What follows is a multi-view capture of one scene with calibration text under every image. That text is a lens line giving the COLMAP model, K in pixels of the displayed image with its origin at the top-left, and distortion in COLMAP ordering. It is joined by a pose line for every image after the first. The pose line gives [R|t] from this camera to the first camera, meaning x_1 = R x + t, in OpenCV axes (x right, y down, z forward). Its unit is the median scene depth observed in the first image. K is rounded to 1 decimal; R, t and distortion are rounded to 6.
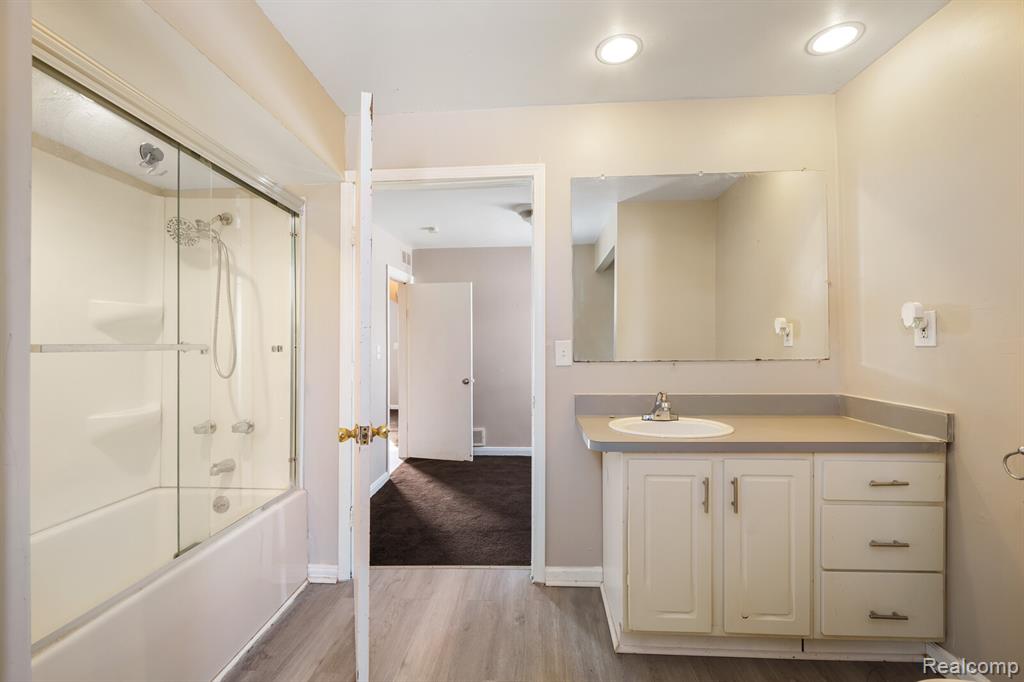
lens RADIAL K [[450.8, 0, 509.0], [0, 450.8, 344.2], [0, 0, 1]] dist [-0.000004, -0.000024]
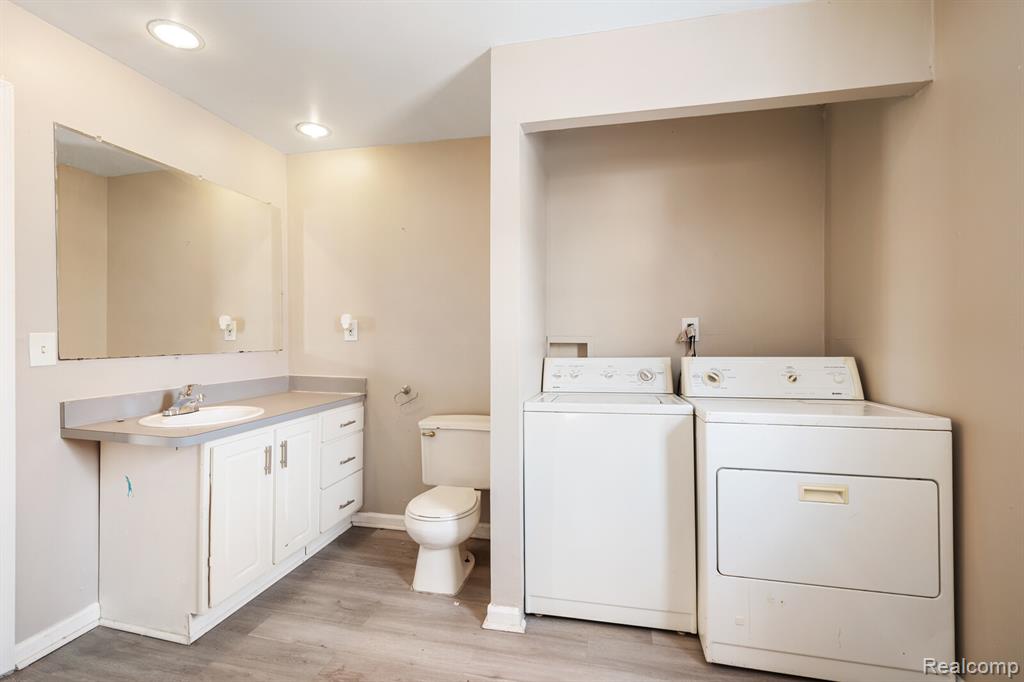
lens RADIAL K [[445.1, 0, 512.0], [0, 445.1, 341.0], [0, 0, 1]] dist [0.012319, -0.000002]
pose [[0.168466, -0.000753, 0.985707, -0.611401], [-0.006344, 0.999978, 0.001849, -0.000542], [-0.985687, -0.006565, 0.168457, 0.119250]]
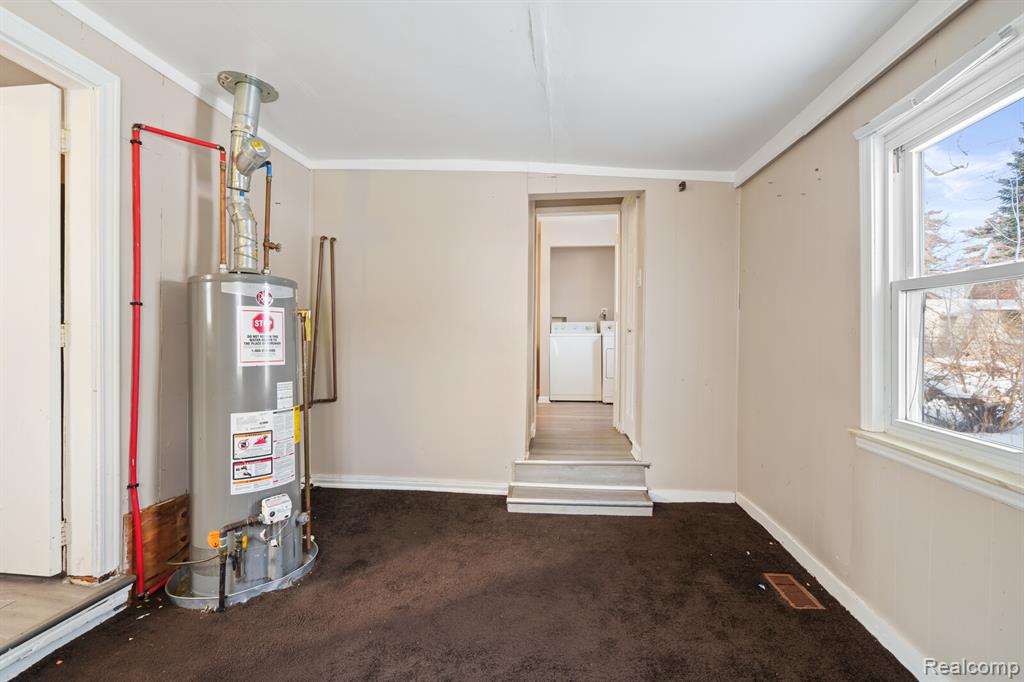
lens RADIAL K [[445.1, 0, 512.0], [0, 445.1, 341.0], [0, 0, 1]] dist [0.012319, -0.000002]
pose [[0.061095, -0.005713, 0.998116, -2.221179], [-0.008215, 0.999947, 0.006226, 0.132924], [-0.998098, -0.008579, 0.061044, 0.278083]]
